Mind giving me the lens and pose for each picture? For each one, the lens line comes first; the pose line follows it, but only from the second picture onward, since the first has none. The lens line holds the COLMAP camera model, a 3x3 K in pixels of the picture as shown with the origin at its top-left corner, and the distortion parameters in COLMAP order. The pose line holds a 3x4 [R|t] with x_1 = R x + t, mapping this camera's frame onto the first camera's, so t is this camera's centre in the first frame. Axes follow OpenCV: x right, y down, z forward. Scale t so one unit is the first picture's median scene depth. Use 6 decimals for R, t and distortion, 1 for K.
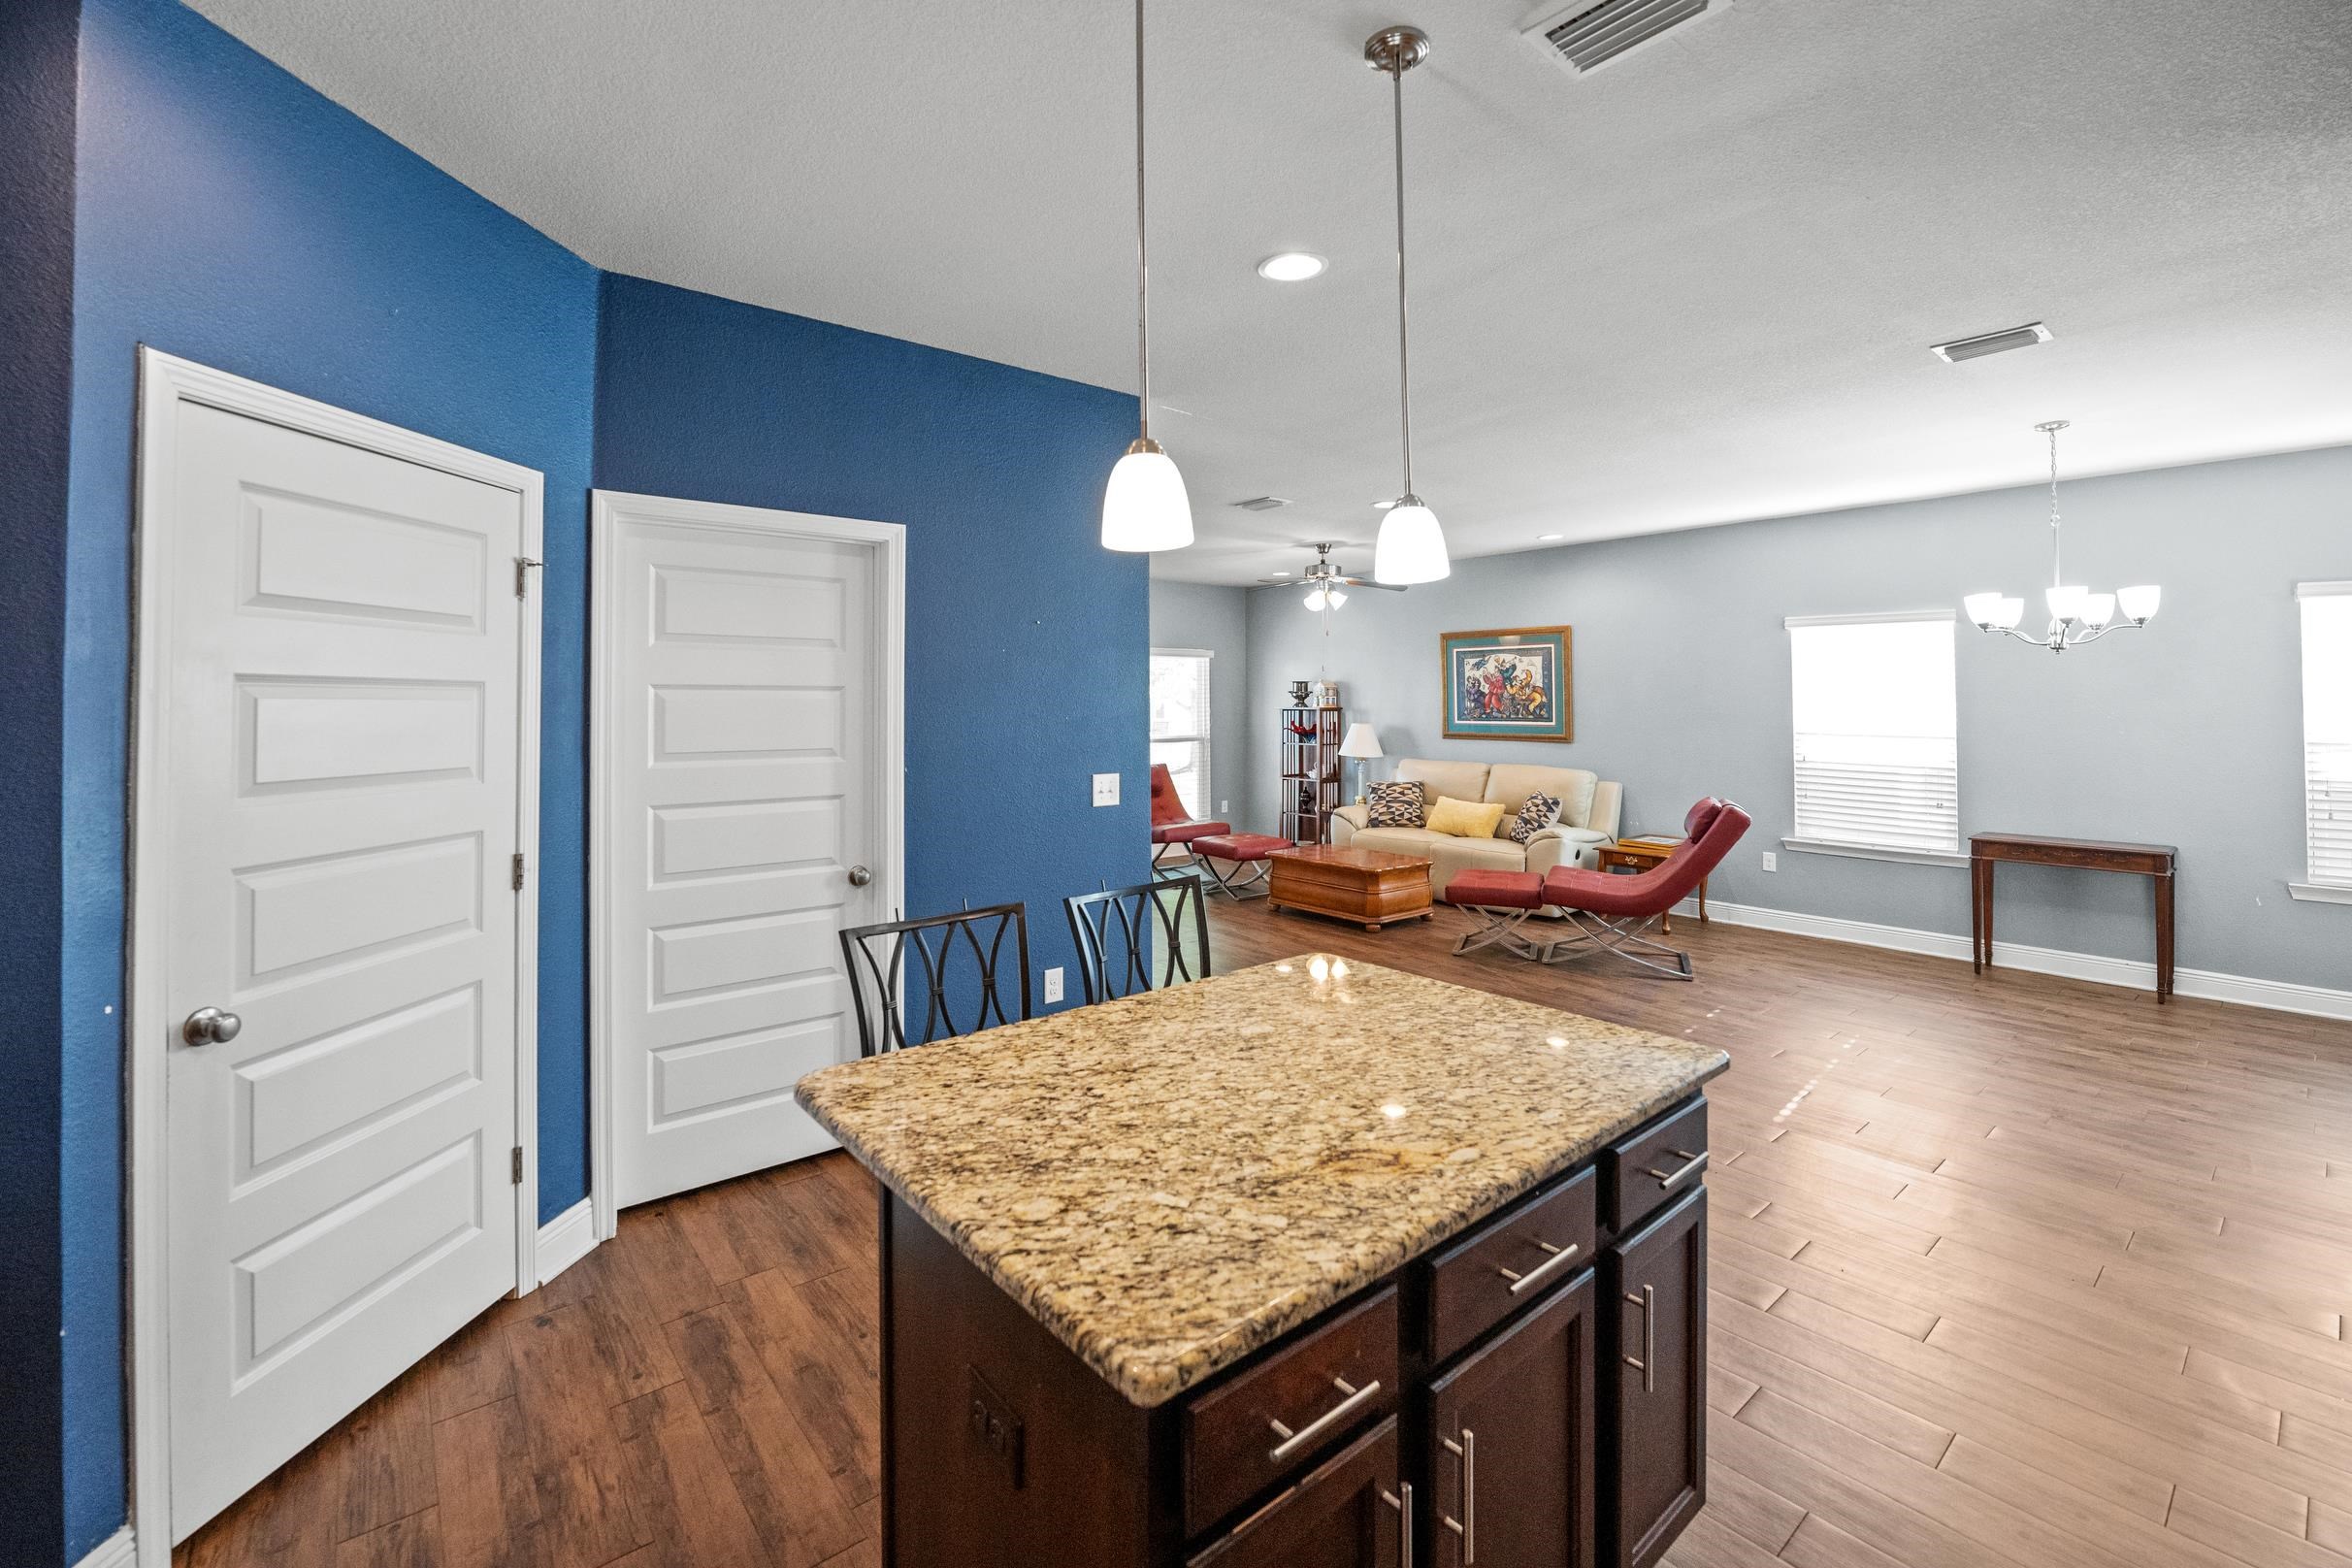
lens RADIAL K [[981.9, 0, 1178.9], [0, 981.9, 686.7], [0, 0, 1]] dist [-0.019289, -0.006261]
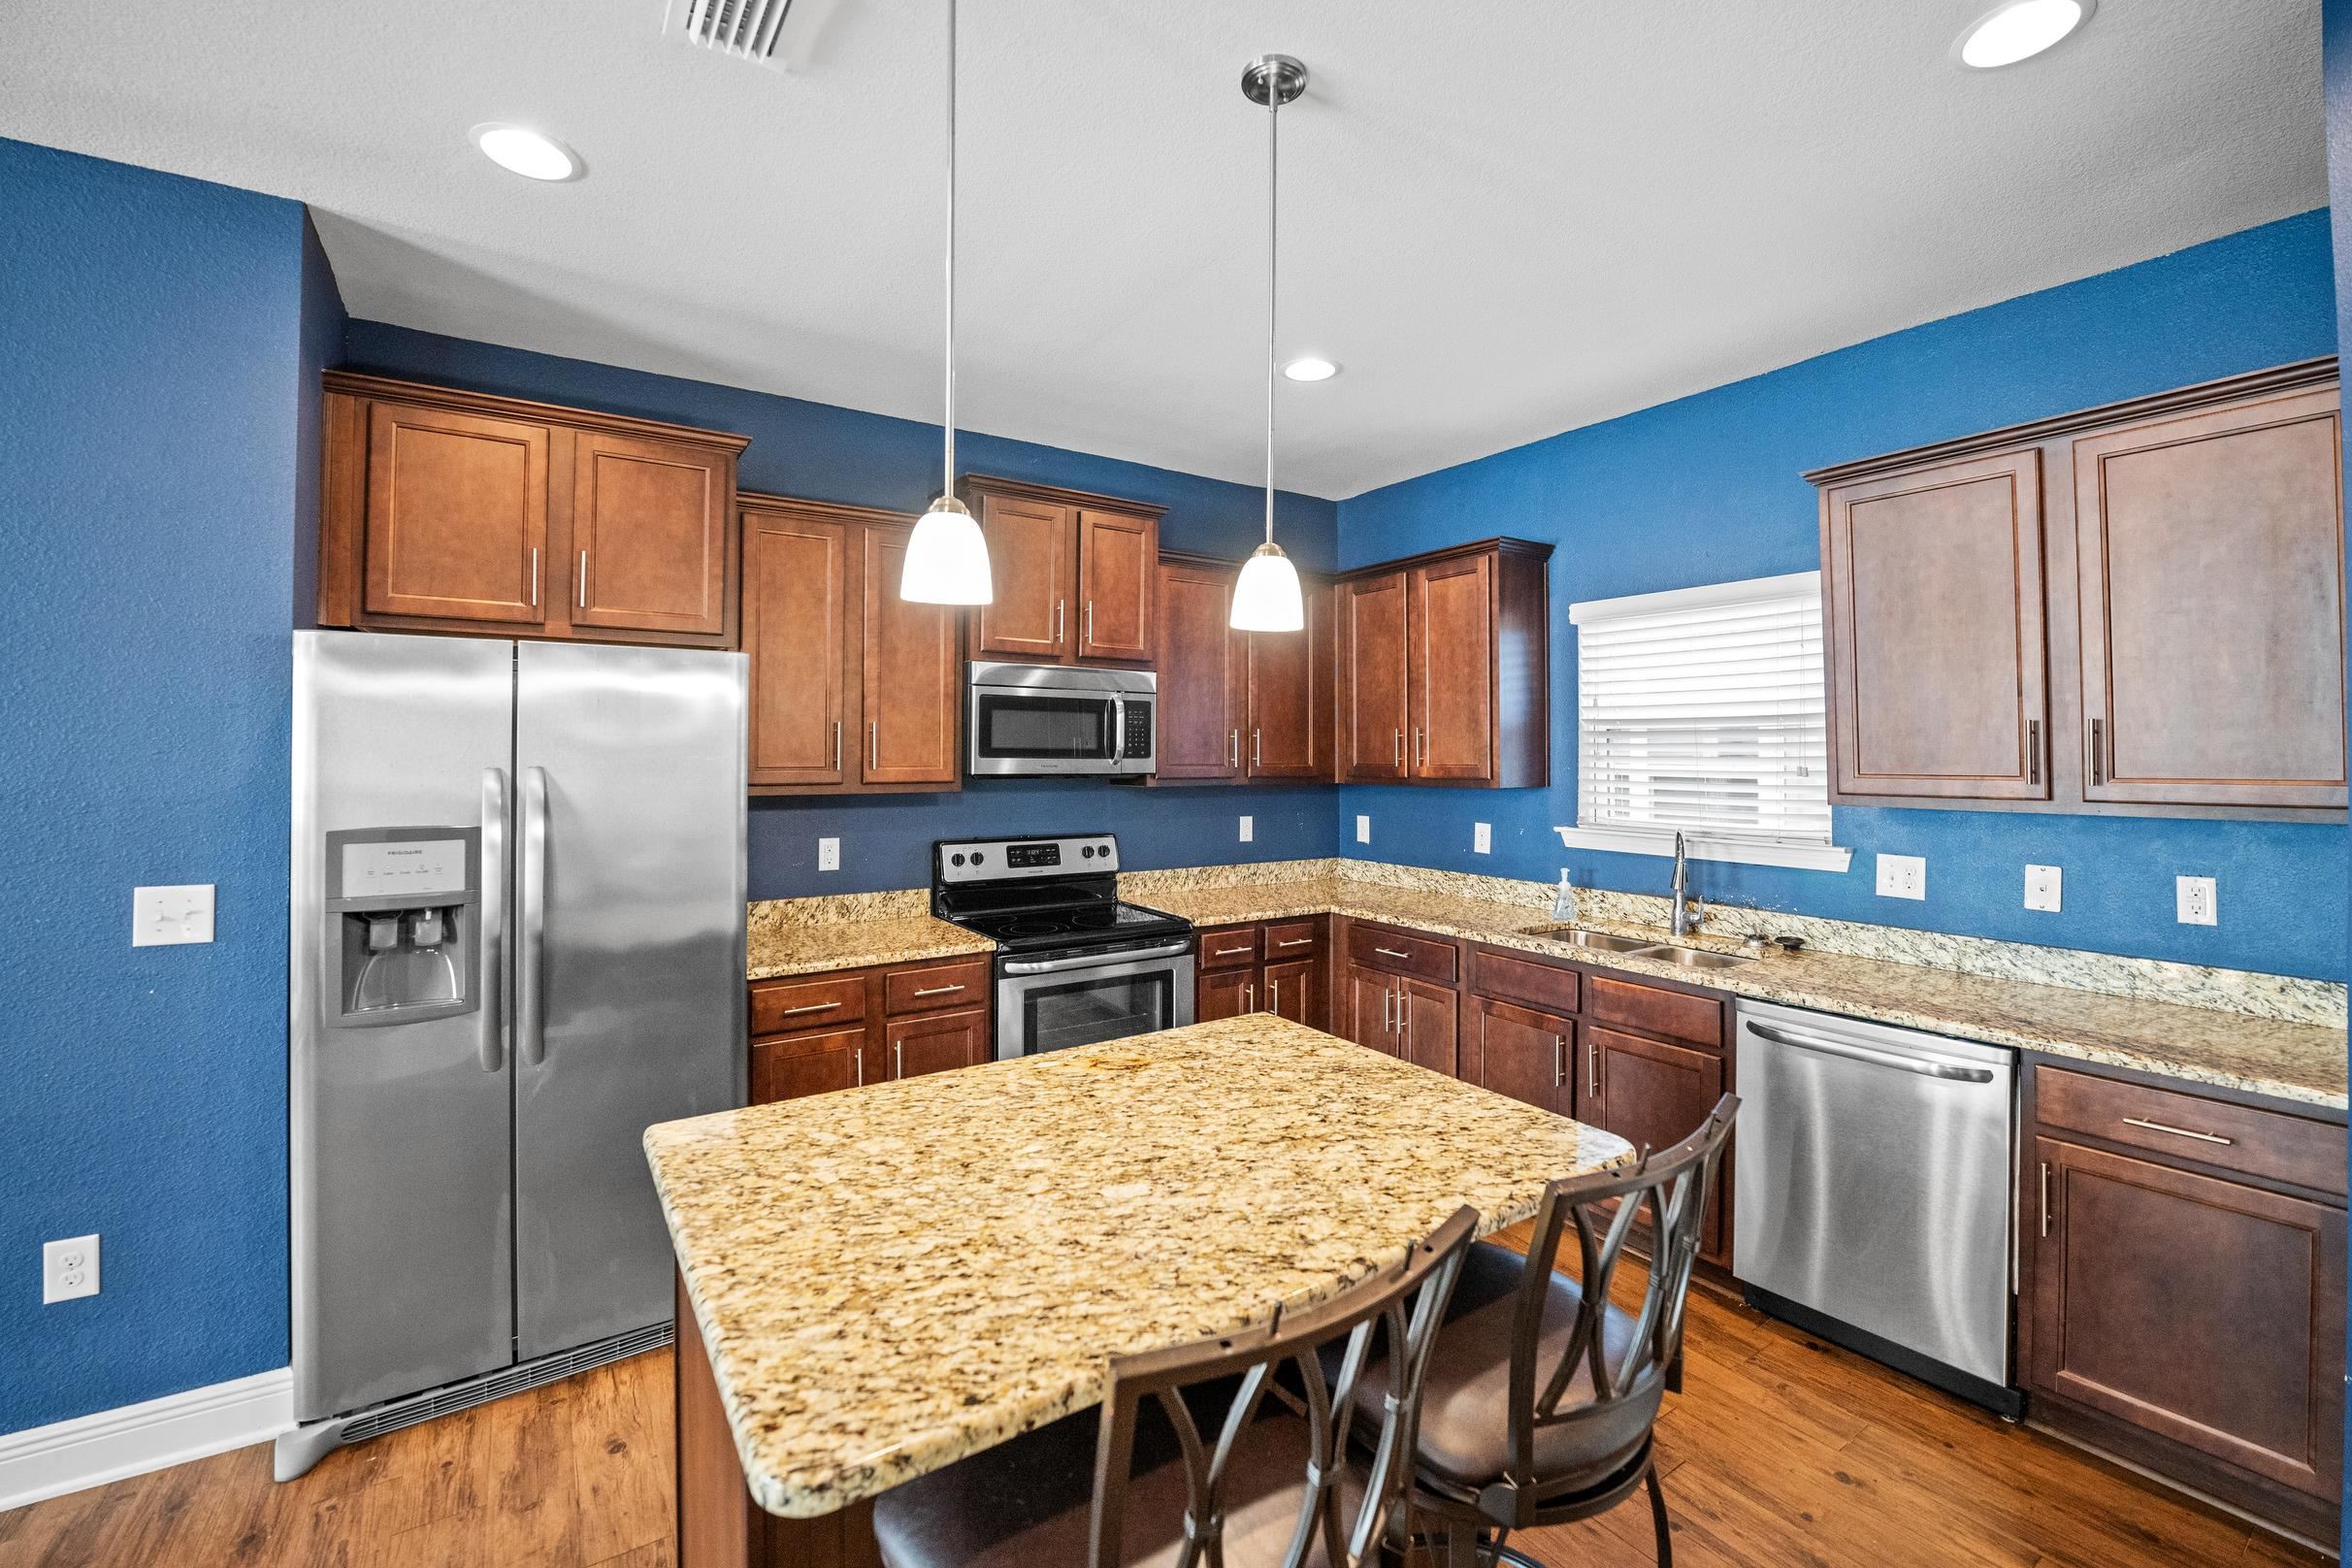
lens RADIAL K [[974.9, 0, 1190.9], [0, 974.9, 739.8], [0, 0, 1]] dist [-0.020656, 0.000056]
pose [[-0.995859, 0.000474, 0.090912, -0.009055], [-0.002387, 0.999506, -0.031351, 0.007021], [-0.090882, -0.031439, -0.995365, 0.418860]]
